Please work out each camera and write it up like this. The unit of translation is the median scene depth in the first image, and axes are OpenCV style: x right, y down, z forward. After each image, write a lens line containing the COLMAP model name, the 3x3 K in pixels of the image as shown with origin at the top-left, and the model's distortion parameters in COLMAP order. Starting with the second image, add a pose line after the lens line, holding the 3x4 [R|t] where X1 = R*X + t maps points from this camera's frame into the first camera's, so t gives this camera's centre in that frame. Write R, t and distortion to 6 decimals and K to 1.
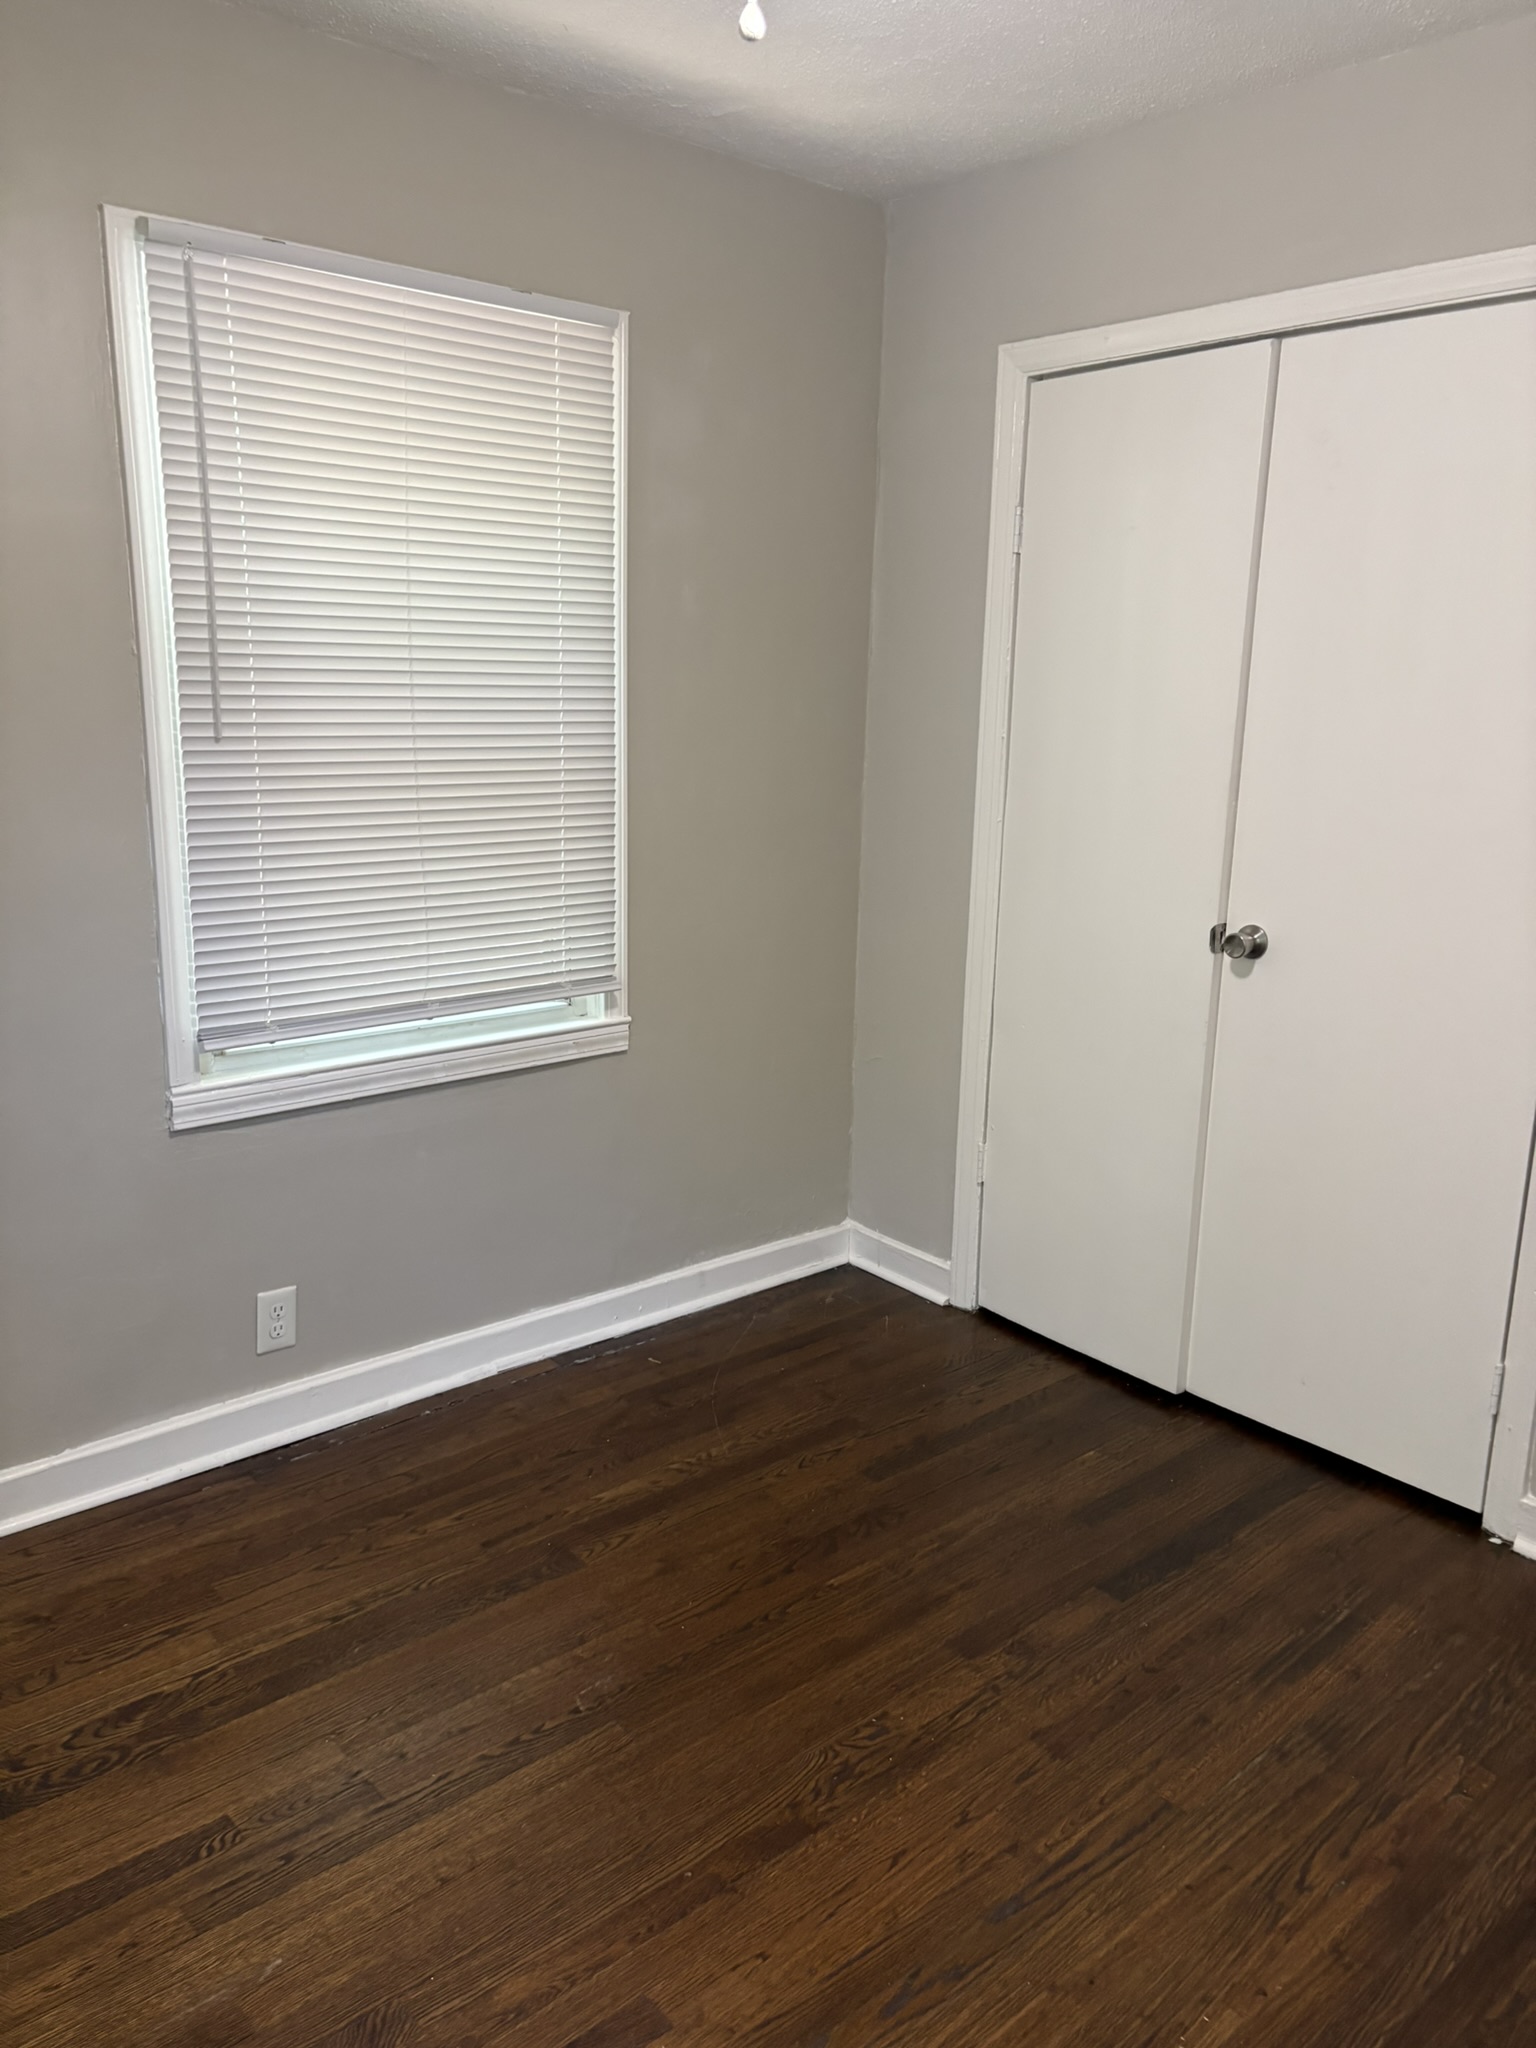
lens RADIAL K [[1523.4, 0, 768.0], [0, 1523.4, 1024.0], [0, 0, 1]] dist [0.025292, -0.009550]
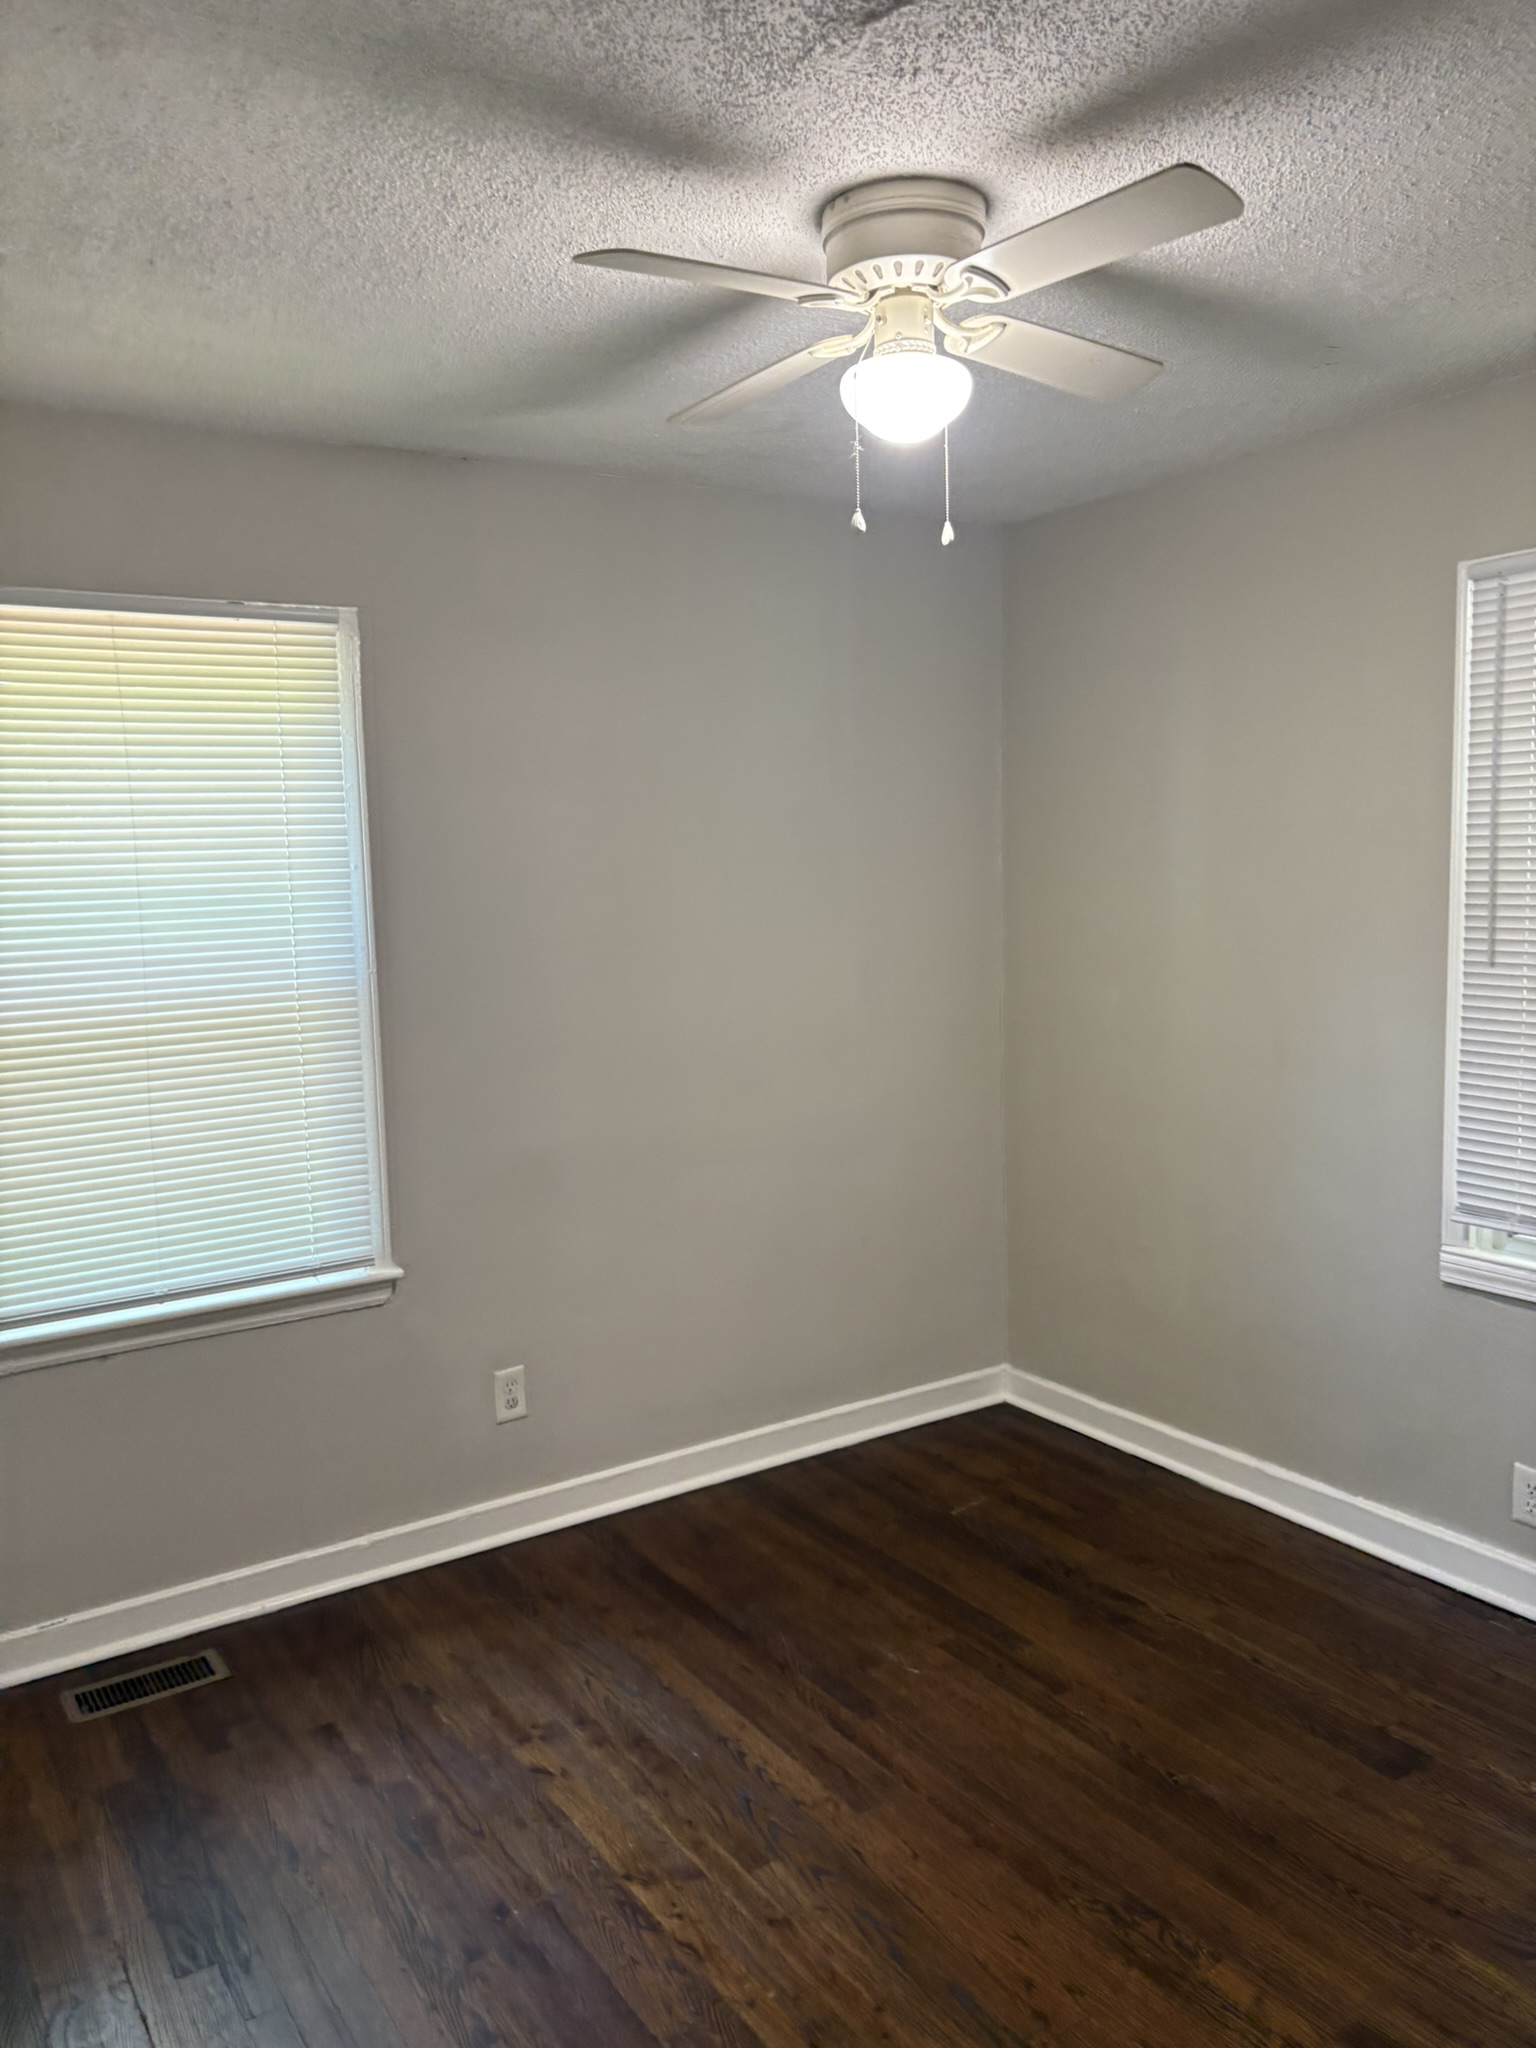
lens RADIAL K [[1523.4, 0, 768.0], [0, 1523.4, 1024.0], [0, 0, 1]] dist [0.025292, -0.009550]
pose [[-0.121143, 0.088102, -0.988718, 0.883847], [-0.202692, 0.972871, 0.111525, -0.160155], [0.971720, 0.213916, -0.099999, 0.584893]]
